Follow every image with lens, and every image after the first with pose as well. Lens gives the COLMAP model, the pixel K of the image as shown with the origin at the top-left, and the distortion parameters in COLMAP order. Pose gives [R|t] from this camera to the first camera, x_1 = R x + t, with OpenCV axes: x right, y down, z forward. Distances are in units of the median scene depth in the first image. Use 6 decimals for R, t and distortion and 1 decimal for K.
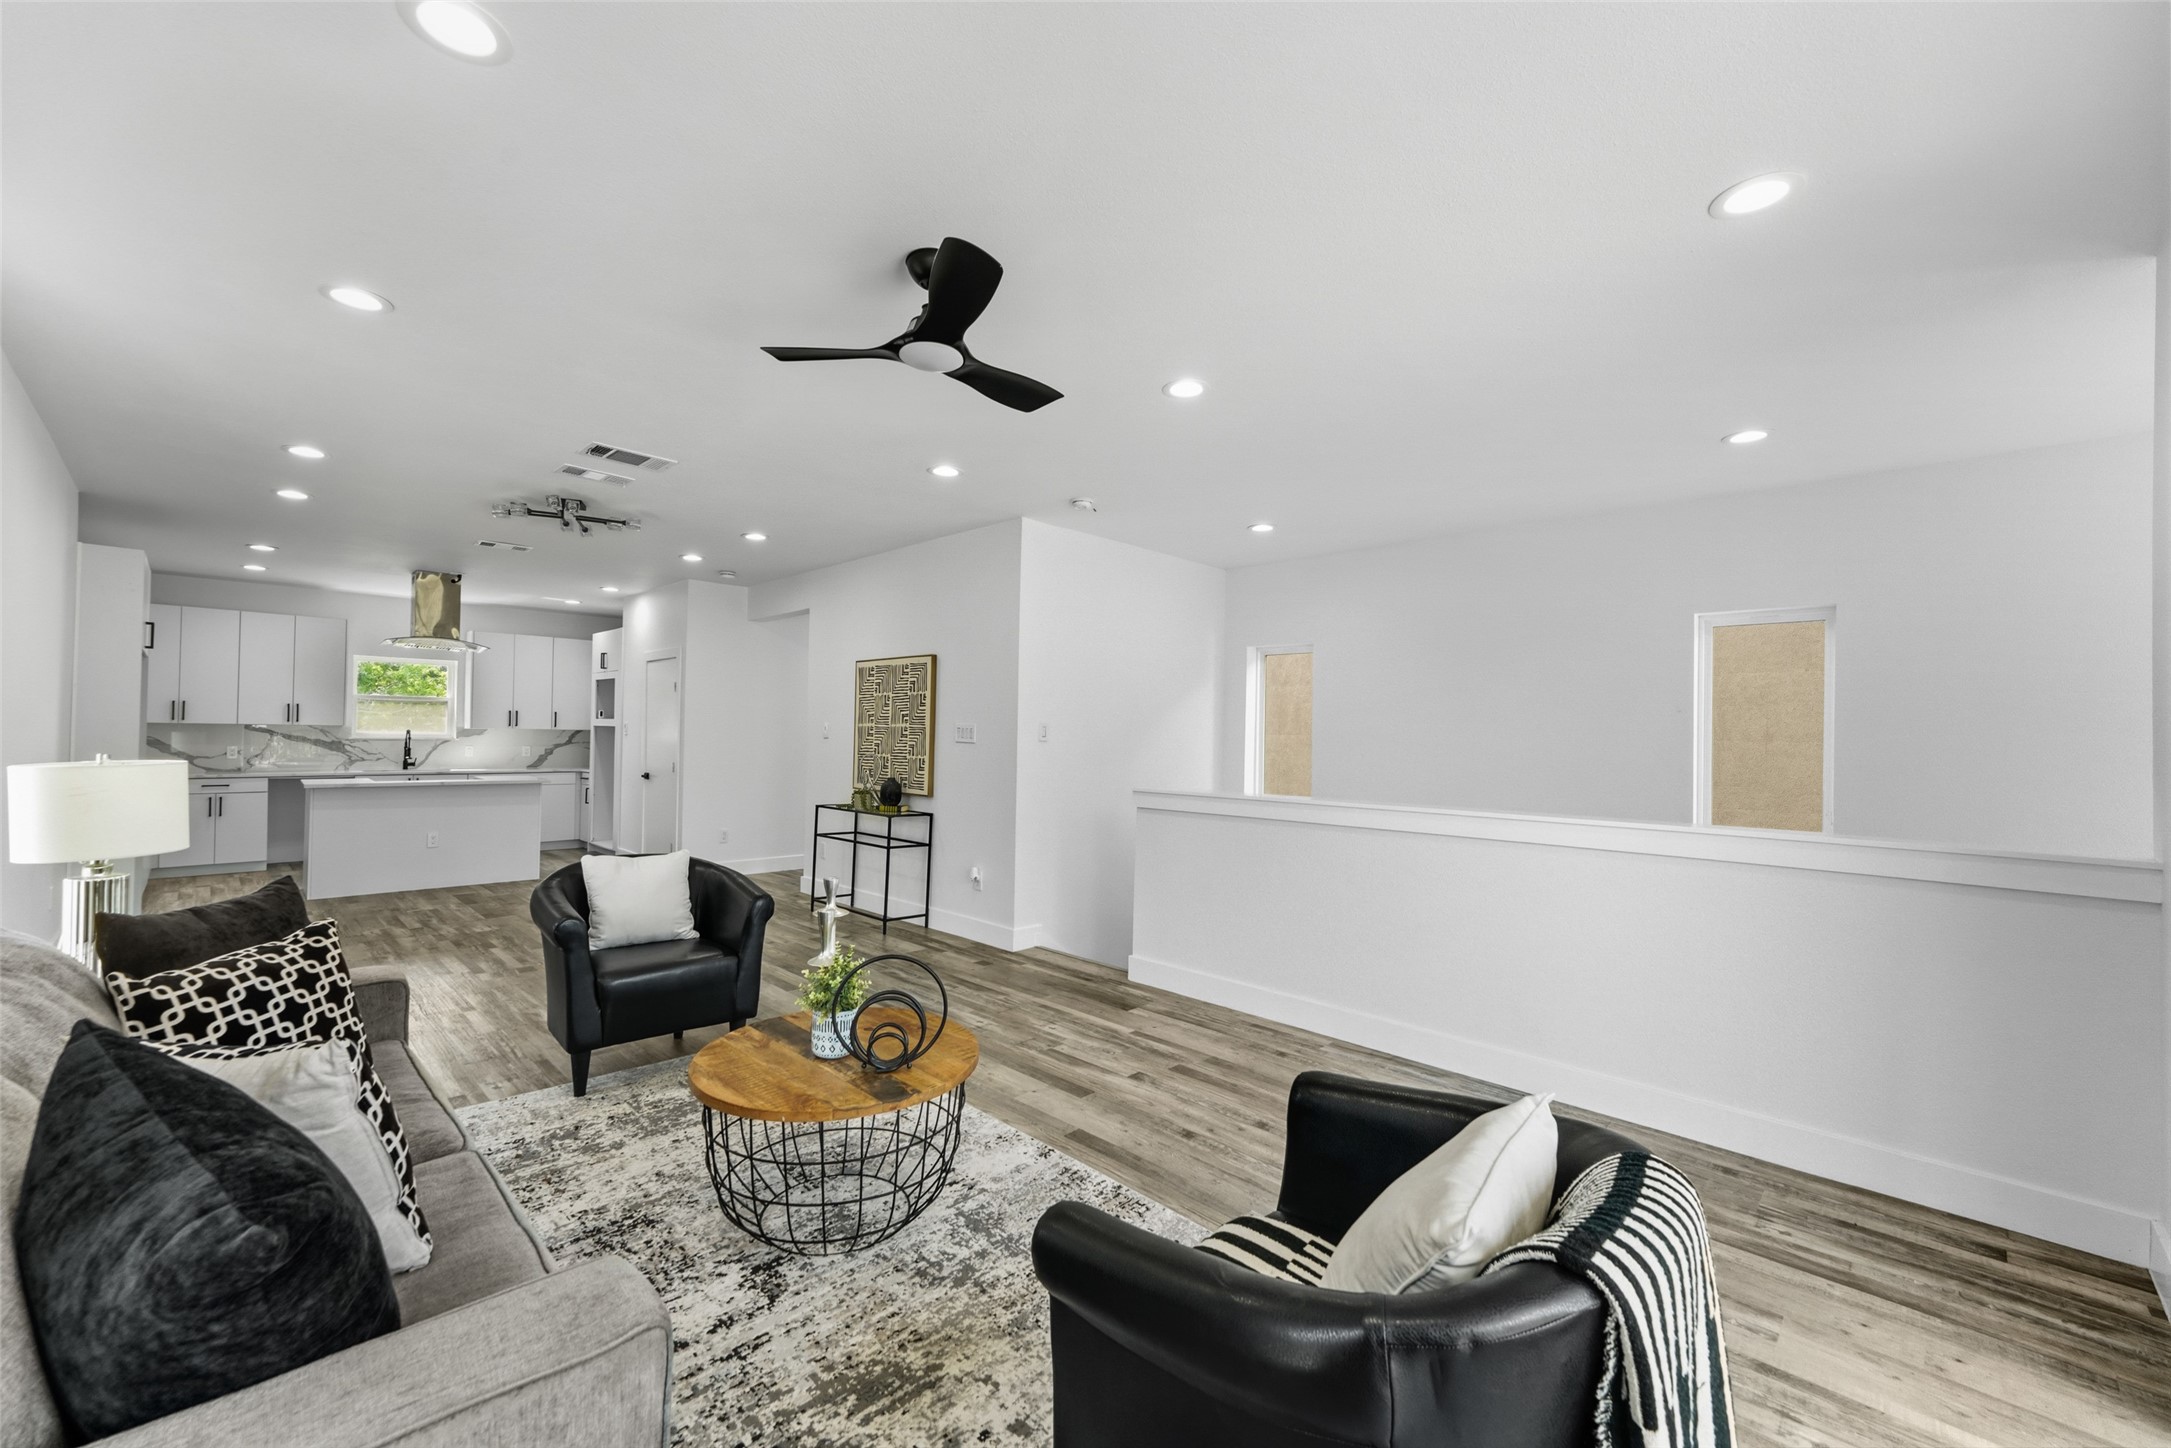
lens RADIAL K [[866.7, 0, 1074.4], [0, 866.7, 727.7], [0, 0, 1]] dist [0.012951, -0.002371]
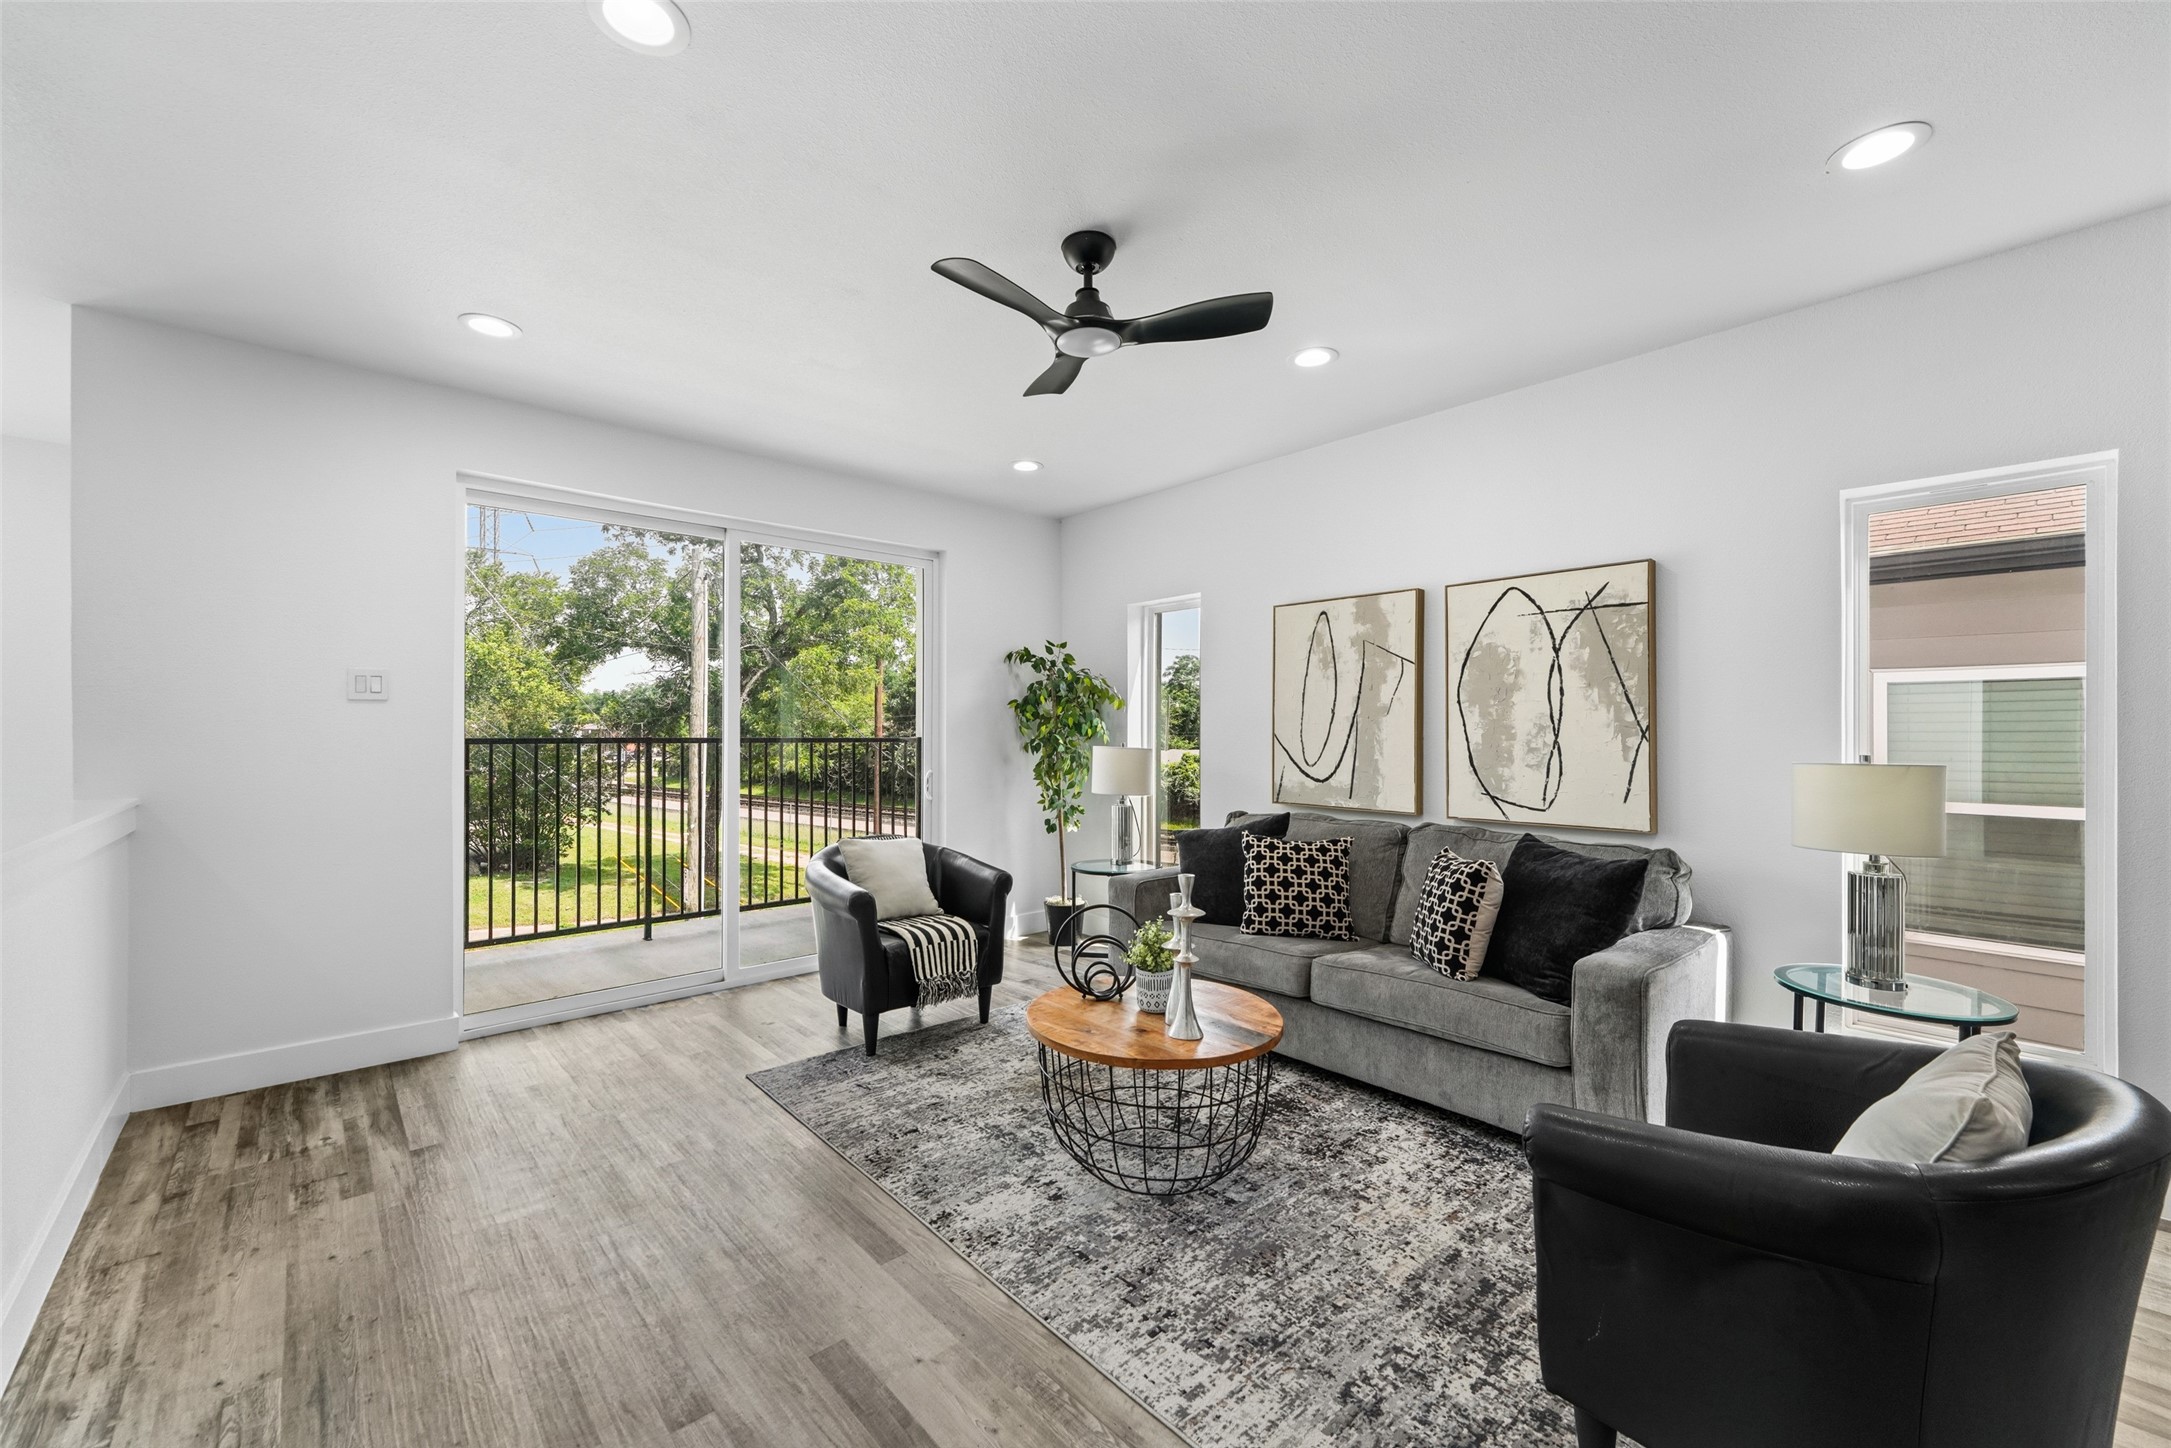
lens RADIAL K [[866.7, 0, 1082.9], [0, 866.7, 730.6], [0, 0, 1]] dist [0.012951, -0.002371]
pose [[-0.998976, -0.016182, 0.042259, -0.086896], [-0.016720, 0.999783, -0.012402, 0.014180], [-0.042049, -0.013096, -0.999030, 0.819051]]
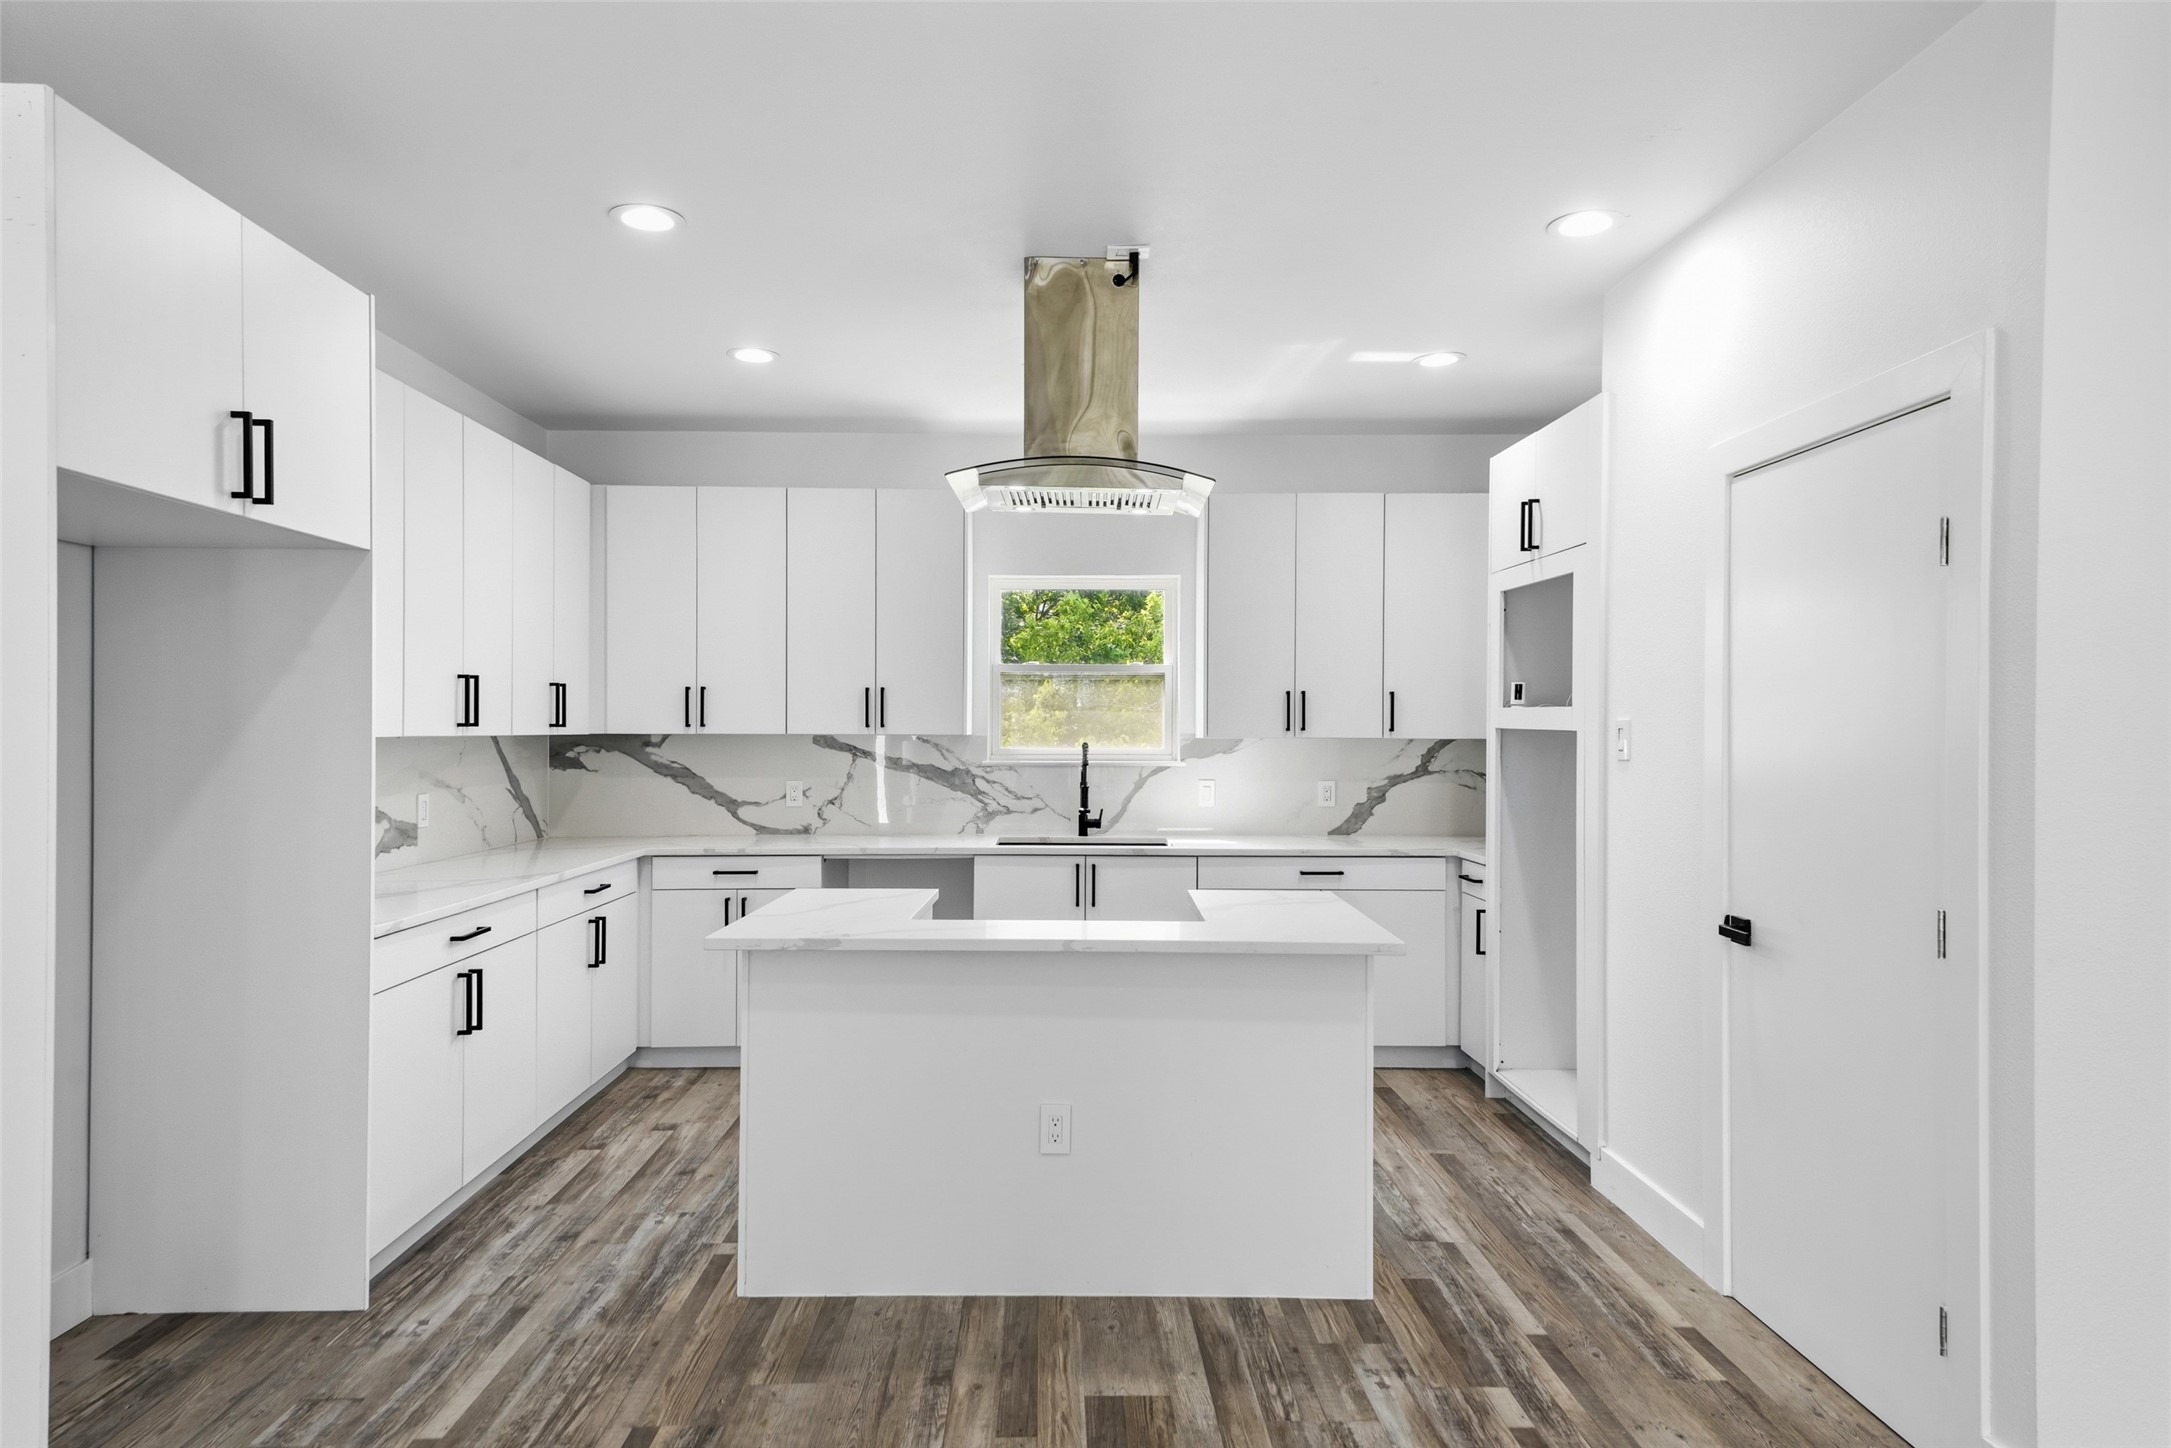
lens RADIAL K [[1263.0, 0, 1065.9], [0, 1263.0, 726.6], [0, 0, 1]] dist [0.049034, -0.004532]
pose [[0.719378, -0.010025, -0.694546, -0.510214], [0.014520, 0.999894, 0.000608, -0.008447], [0.694467, -0.010522, 0.719448, 0.817771]]
